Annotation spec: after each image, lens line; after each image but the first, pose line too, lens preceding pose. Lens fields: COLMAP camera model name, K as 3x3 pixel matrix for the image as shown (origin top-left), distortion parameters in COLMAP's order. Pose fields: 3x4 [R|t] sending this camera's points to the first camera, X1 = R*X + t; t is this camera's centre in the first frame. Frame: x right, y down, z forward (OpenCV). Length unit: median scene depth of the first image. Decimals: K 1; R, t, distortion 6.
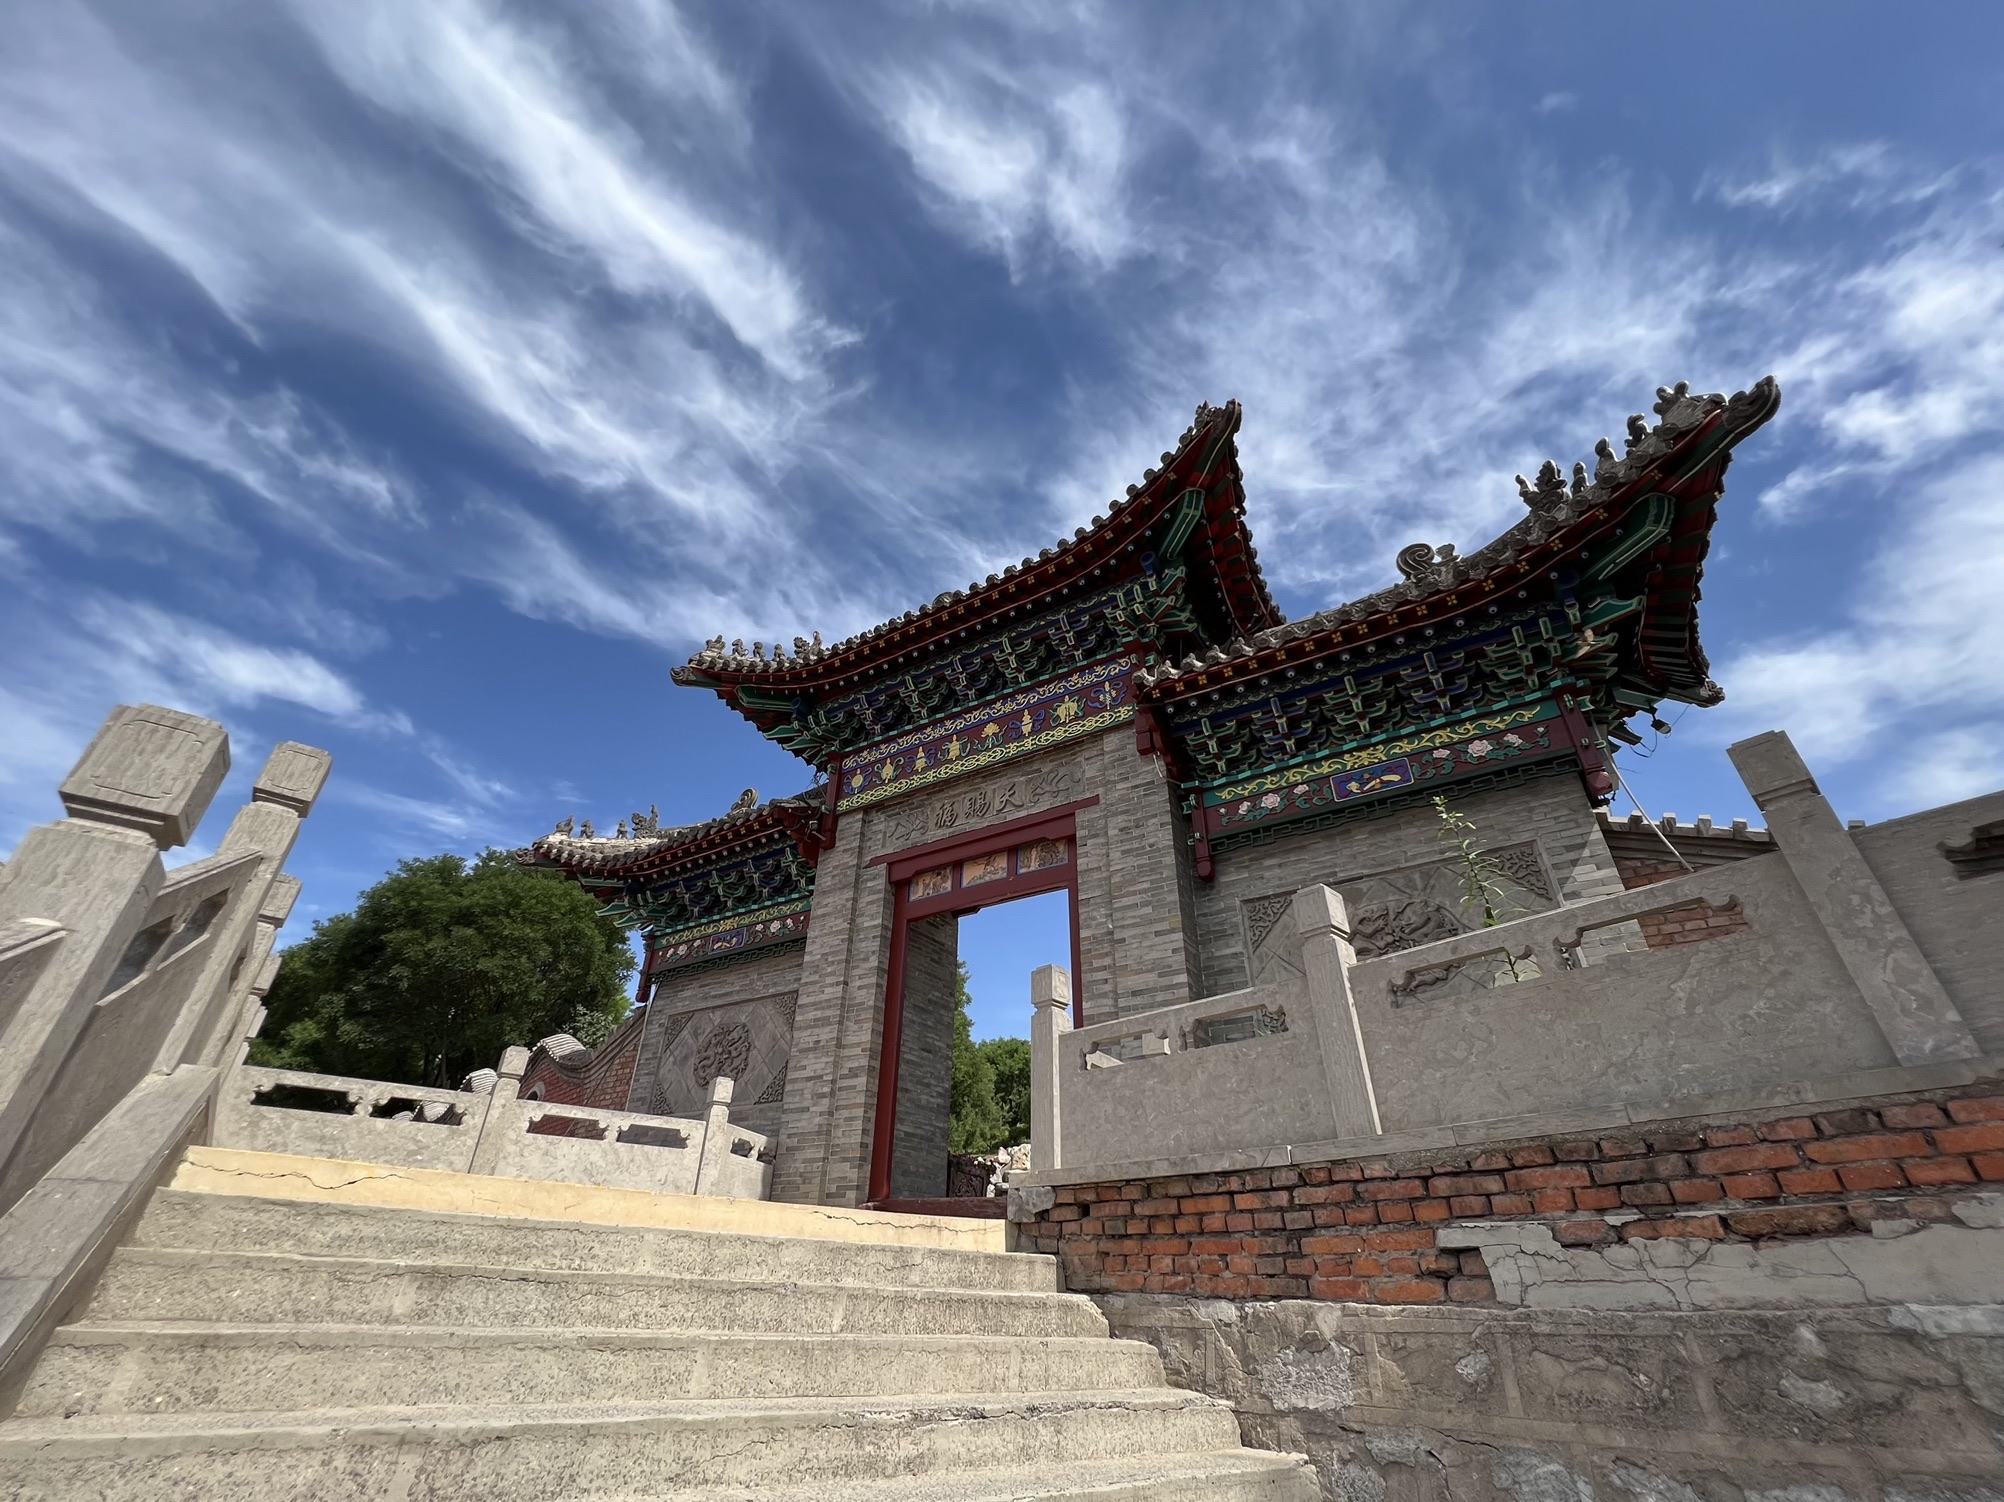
lens RADIAL K [[825.6, 0, 1002.0], [0, 825.6, 751.0], [0, 0, 1]] dist [-0.000725, -0.000049]
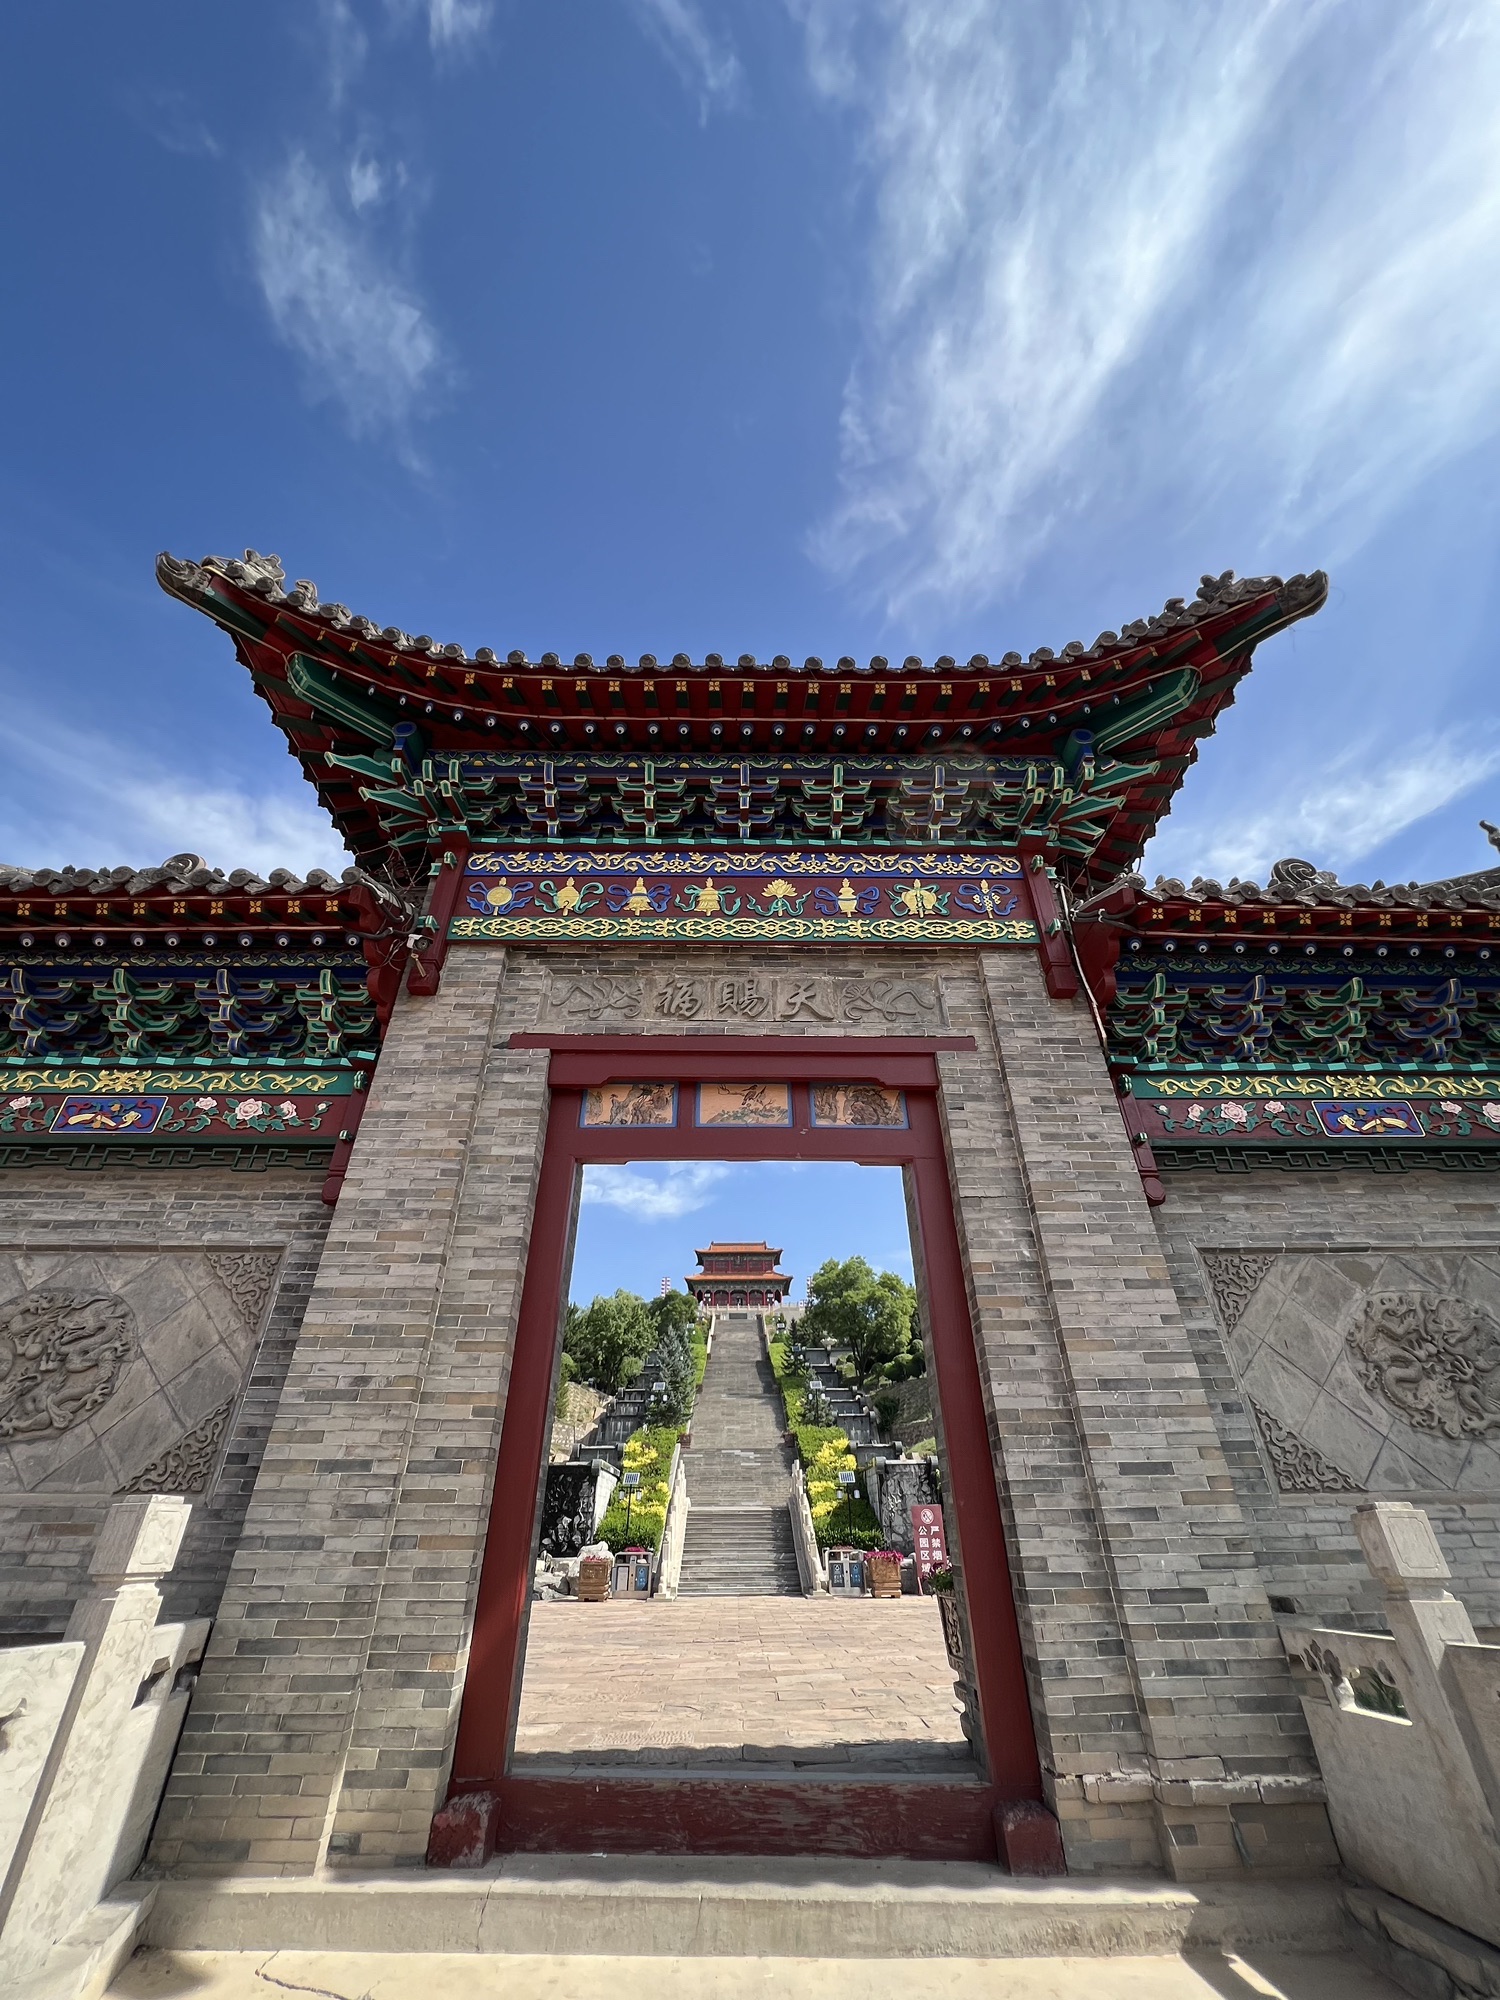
lens RADIAL K [[786.6, 0, 750.0], [0, 786.6, 1000.0], [0, 0, 1]] dist [-0.000648, 0.000184]
pose [[0.838919, 0.292978, 0.458672, -0.304048], [-0.282024, 0.954787, -0.094046, 0.126228], [-0.465487, -0.050459, 0.883615, 0.512082]]
